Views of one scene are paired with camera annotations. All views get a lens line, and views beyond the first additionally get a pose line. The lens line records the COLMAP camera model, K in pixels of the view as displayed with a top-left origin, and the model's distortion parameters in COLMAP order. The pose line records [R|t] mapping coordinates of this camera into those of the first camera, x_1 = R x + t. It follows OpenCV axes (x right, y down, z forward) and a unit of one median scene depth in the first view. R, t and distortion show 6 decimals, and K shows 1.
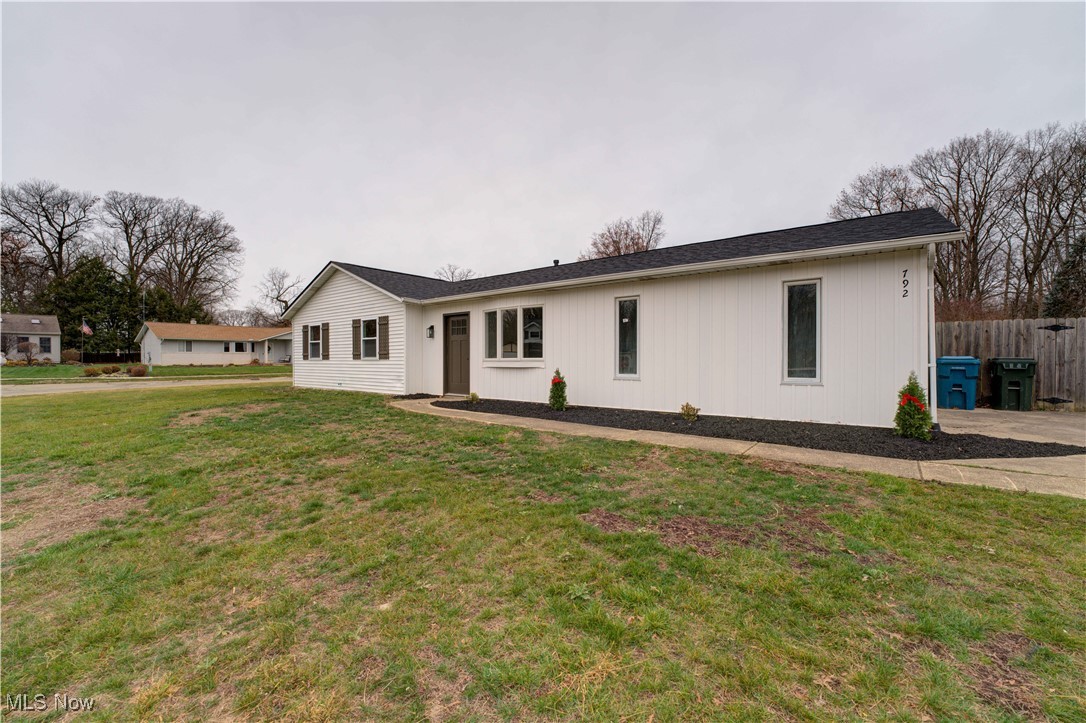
lens RADIAL K [[440.9, 0, 543.0], [0, 440.9, 361.5], [0, 0, 1]] dist [-0.024011, -0.000104]
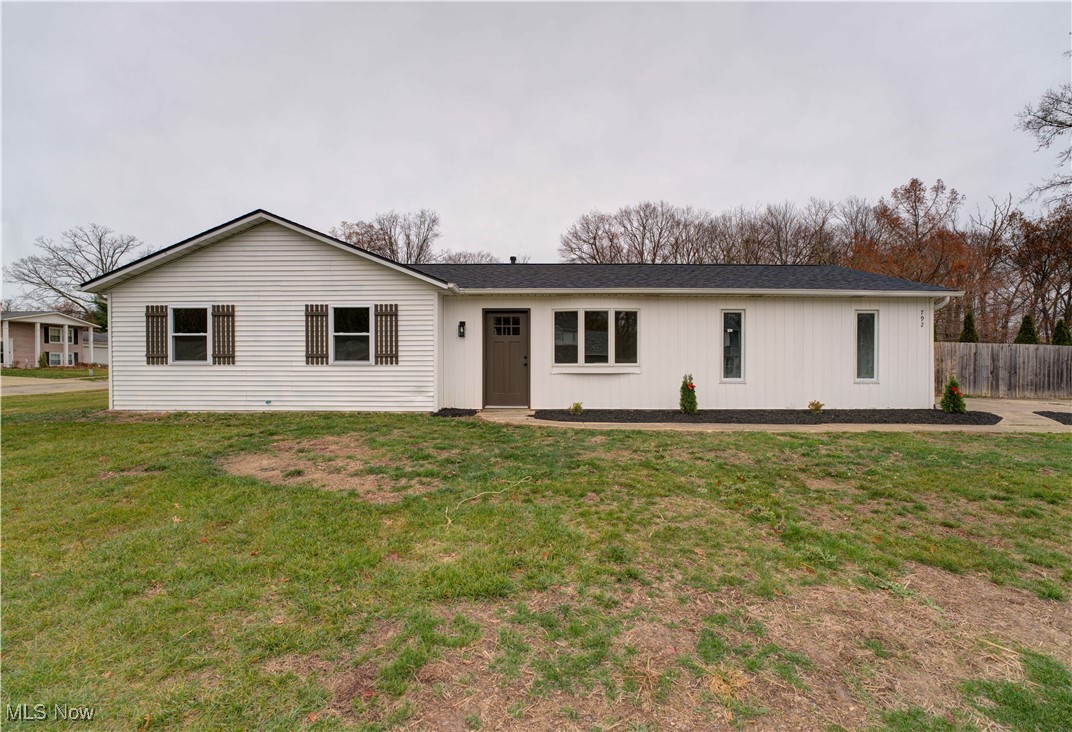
lens RADIAL K [[448.8, 0, 546.4], [0, 448.8, 365.4], [0, 0, 1]] dist [-0.026059, -0.000100]
pose [[0.792341, -0.000344, 0.610078, -0.200371], [0.000772, 1.000000, -0.000440, -0.000978], [-0.610078, 0.000820, 0.792341, 0.087934]]
